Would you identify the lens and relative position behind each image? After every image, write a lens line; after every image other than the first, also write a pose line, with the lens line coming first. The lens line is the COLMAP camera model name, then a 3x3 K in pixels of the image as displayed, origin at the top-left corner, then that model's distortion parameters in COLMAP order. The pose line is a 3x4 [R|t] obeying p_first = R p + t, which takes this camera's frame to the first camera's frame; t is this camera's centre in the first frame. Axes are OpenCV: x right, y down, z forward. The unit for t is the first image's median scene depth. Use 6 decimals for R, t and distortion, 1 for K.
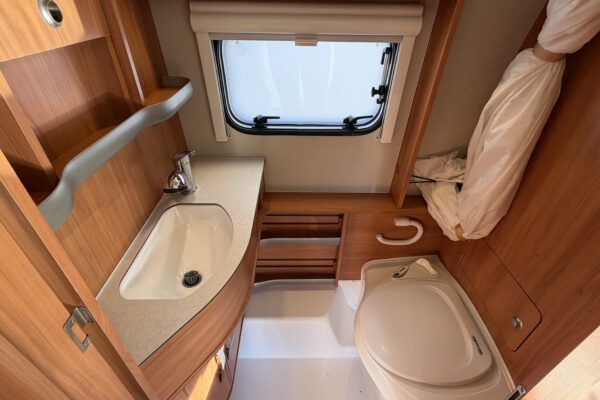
lens RADIAL K [[289.4, 0, 300.5], [0, 289.4, 199.7], [0, 0, 1]] dist [0.000914, 0.000297]
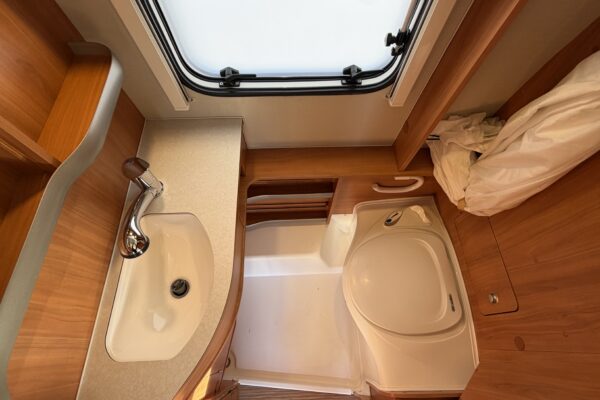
lens RADIAL K [[289.4, 0, 300.2], [0, 289.4, 200.0], [0, 0, 1]] dist [0.000914, 0.000297]
pose [[0.999683, -0.023235, 0.009720, 0.025006], [0.015683, 0.876248, 0.481605, -0.349413], [-0.019707, -0.481299, 0.876335, 0.206979]]
